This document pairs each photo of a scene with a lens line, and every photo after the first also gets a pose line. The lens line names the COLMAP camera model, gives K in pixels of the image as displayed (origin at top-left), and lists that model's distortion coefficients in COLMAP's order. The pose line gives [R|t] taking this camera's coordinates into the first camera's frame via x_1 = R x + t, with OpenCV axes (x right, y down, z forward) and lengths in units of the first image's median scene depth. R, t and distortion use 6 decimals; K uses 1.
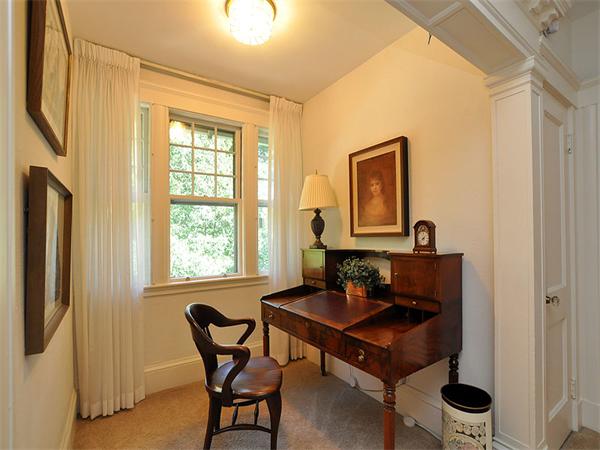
lens RADIAL K [[285.1, 0, 296.7], [0, 285.1, 235.2], [0, 0, 1]] dist [-0.074283, 0.030077]
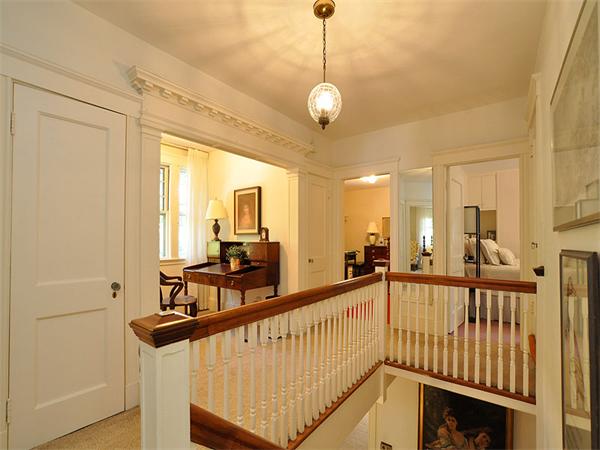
lens RADIAL K [[285.1, 0, 296.7], [0, 285.1, 235.2], [0, 0, 1]] dist [-0.074283, 0.030077]
pose [[0.946872, 0.012407, 0.321371, -0.021283], [-0.010531, 0.999916, -0.007576, 0.018613], [-0.321438, 0.003789, 0.946923, -0.960451]]
